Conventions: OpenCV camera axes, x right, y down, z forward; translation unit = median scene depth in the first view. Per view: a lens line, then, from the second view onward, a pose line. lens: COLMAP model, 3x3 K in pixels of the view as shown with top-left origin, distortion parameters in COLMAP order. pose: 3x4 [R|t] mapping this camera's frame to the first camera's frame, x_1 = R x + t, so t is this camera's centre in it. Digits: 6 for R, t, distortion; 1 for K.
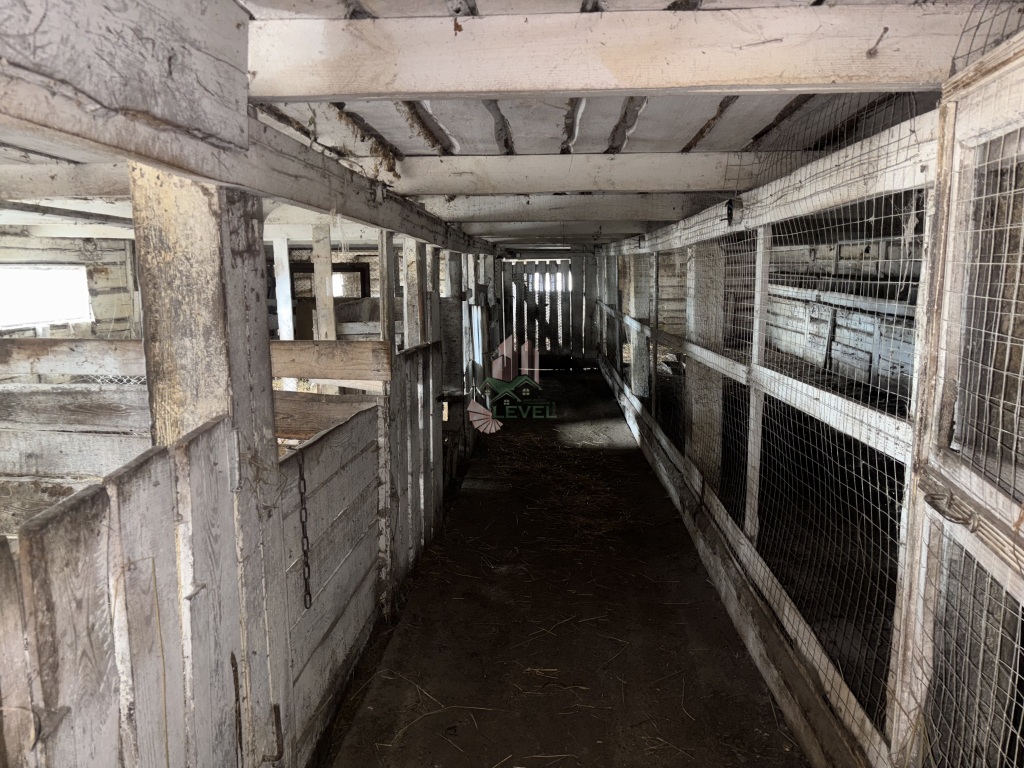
lens RADIAL K [[771.8, 0, 500.1], [0, 771.8, 397.9], [0, 0, 1]] dist [0.064230, -0.062252]
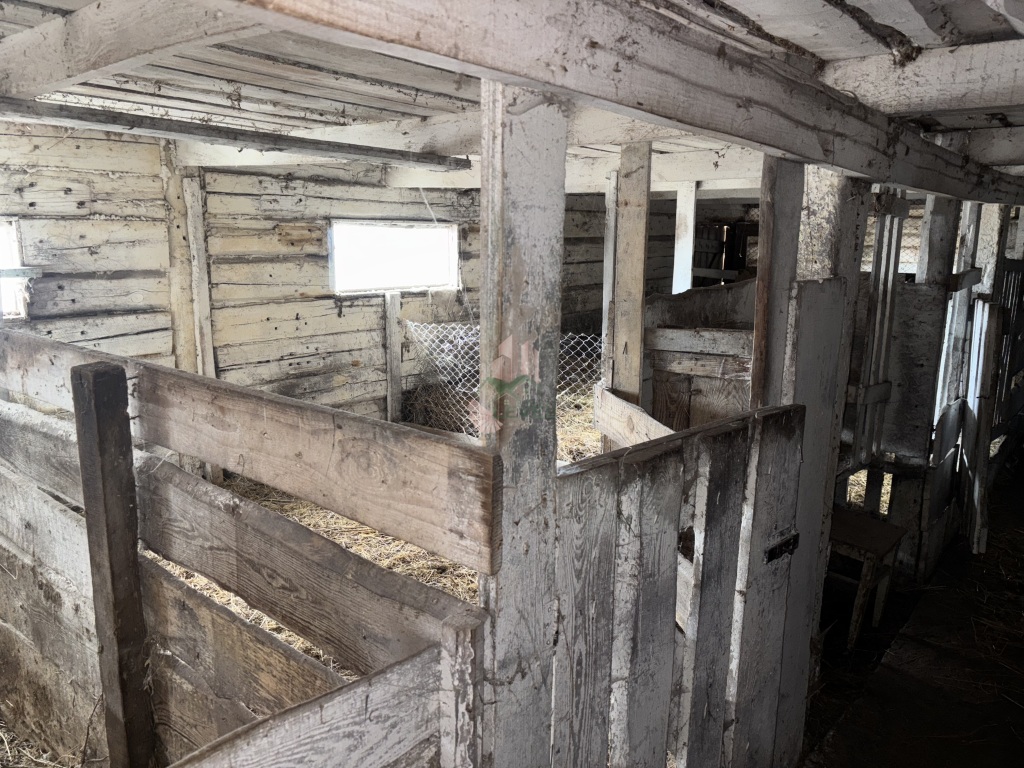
lens RADIAL K [[771.8, 0, 504.7], [0, 771.8, 386.9], [0, 0, 1]] dist [0.064230, -0.062252]
pose [[0.811736, 0.131181, -0.569101, 0.012771], [-0.113423, 0.991304, 0.066721, -0.046990], [0.572905, 0.010390, 0.819556, 0.292606]]
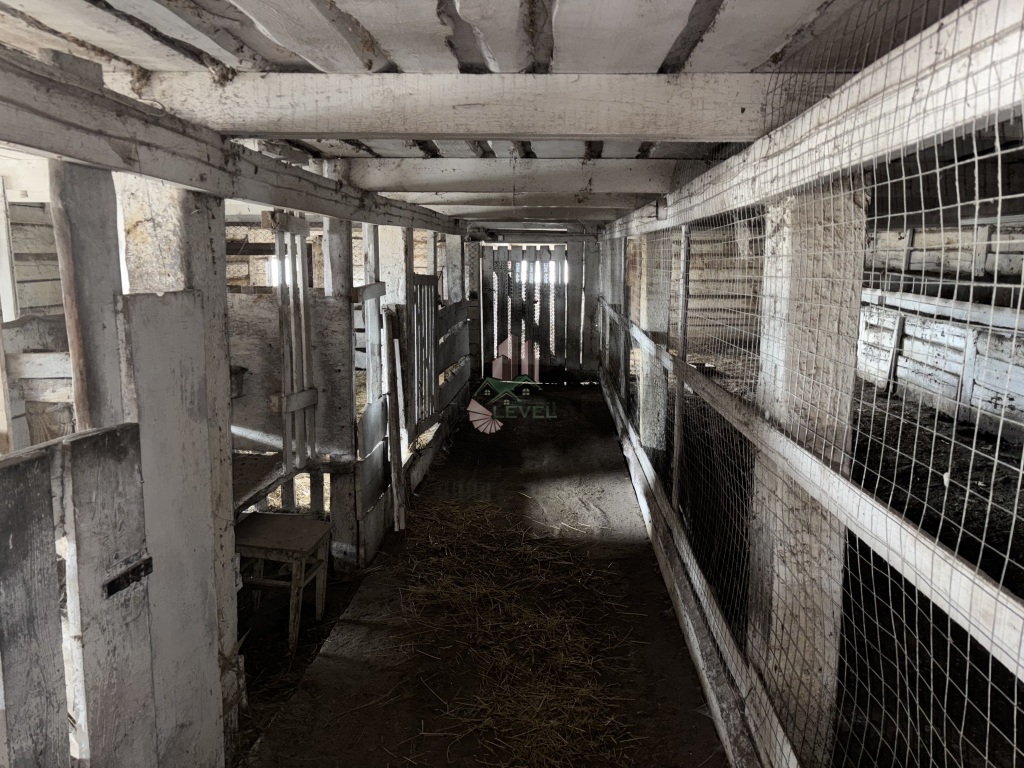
lens RADIAL K [[771.8, 0, 510.0], [0, 771.8, 389.2], [0, 0, 1]] dist [0.064230, -0.062252]
pose [[0.999794, 0.020276, -0.000737, 0.053779], [-0.020274, 0.999788, 0.003567, -0.048576], [0.000809, -0.003551, 0.999993, 0.309242]]
